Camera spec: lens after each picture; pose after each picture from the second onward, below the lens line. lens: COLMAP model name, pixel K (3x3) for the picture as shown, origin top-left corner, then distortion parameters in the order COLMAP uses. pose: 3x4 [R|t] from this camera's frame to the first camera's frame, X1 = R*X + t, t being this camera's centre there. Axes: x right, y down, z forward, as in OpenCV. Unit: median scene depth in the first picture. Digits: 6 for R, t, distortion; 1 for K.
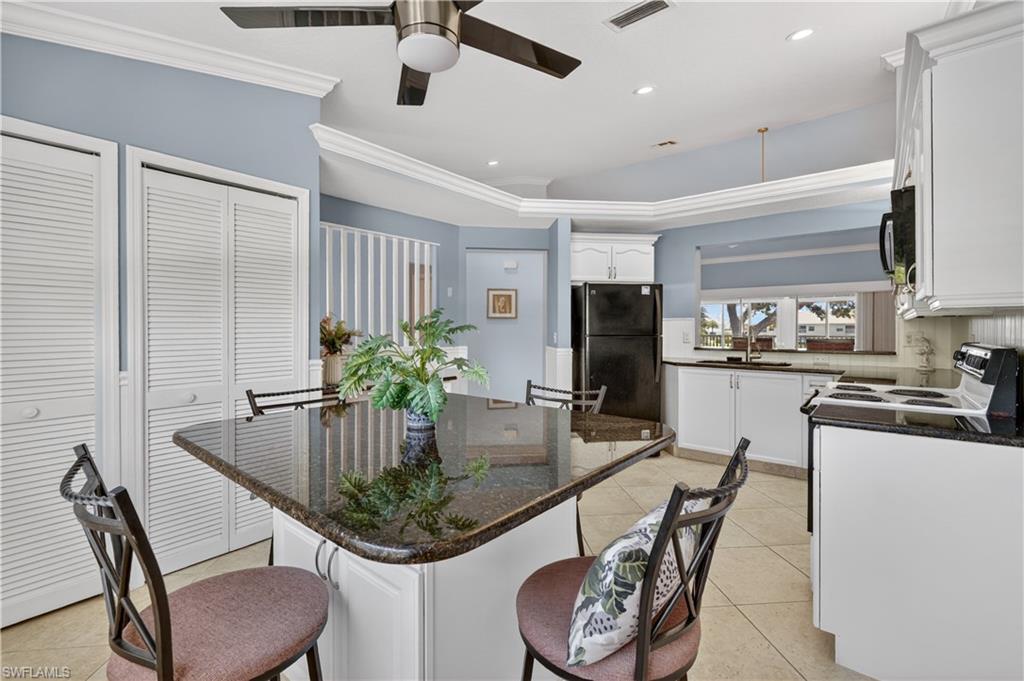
lens RADIAL K [[449.9, 0, 529.1], [0, 449.9, 320.8], [0, 0, 1]] dist [0.001555, 0.000544]
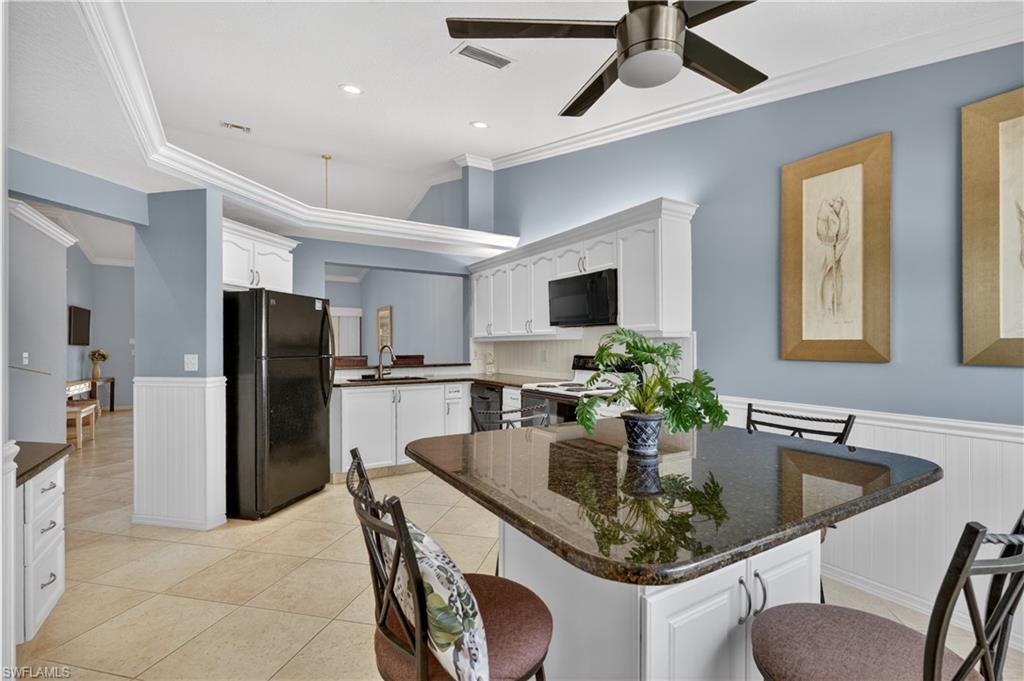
lens RADIAL K [[449.9, 0, 515.1], [0, 449.9, 336.0], [0, 0, 1]] dist [0.001555, 0.000544]
pose [[0.344566, 0.017794, 0.938594, -0.419798], [-0.009326, 0.999836, -0.015531, 0.003261], [-0.938716, -0.003401, 0.344675, 0.319718]]
